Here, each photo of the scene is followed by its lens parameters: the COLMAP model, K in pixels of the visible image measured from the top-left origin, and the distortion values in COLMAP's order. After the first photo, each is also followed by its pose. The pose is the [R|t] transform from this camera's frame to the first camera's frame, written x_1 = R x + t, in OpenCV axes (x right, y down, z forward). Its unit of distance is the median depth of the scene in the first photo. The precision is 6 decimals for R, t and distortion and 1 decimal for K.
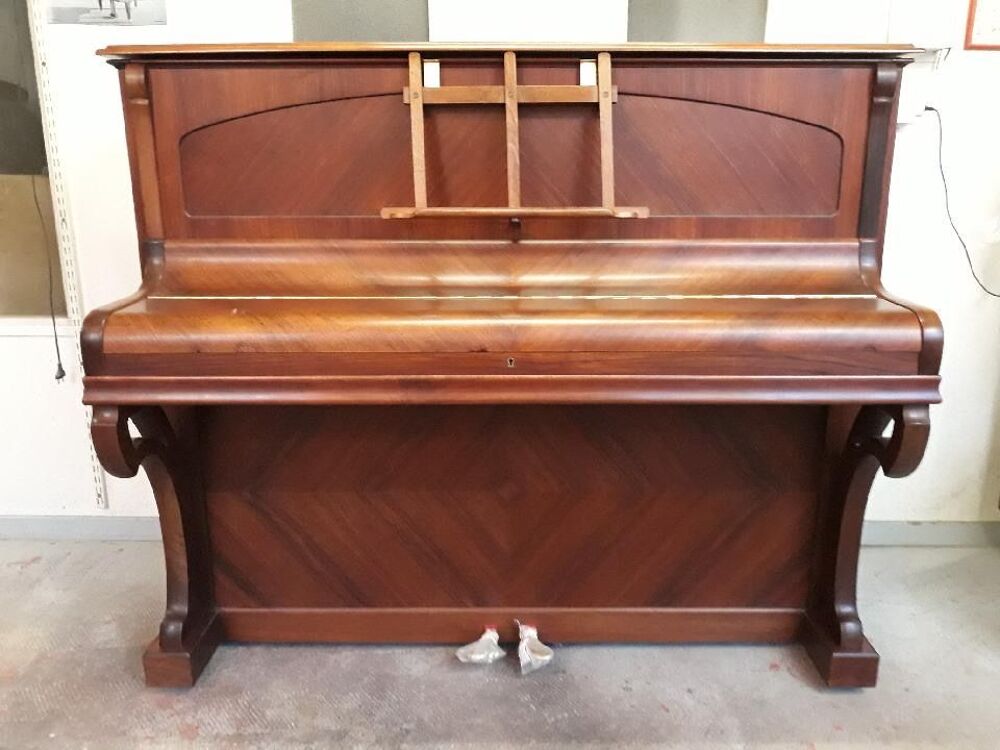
lens RADIAL K [[809.6, 0, 500.7], [0, 809.6, 370.6], [0, 0, 1]] dist [0.000026, -0.000288]
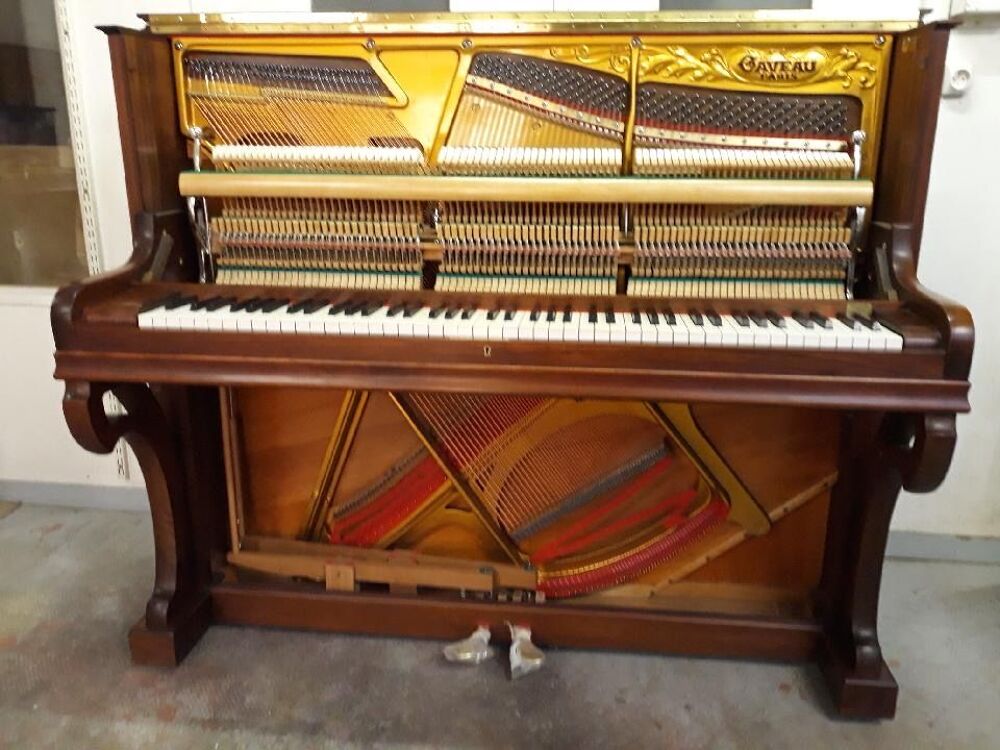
lens RADIAL K [[809.6, 0, 503.4], [0, 809.6, 365.0], [0, 0, 1]] dist [0.000026, -0.000288]
pose [[0.995266, 0.035007, -0.090670, 0.094512], [-0.033440, 0.999265, 0.018742, -0.010013], [0.091259, -0.015621, 0.995705, 0.057317]]
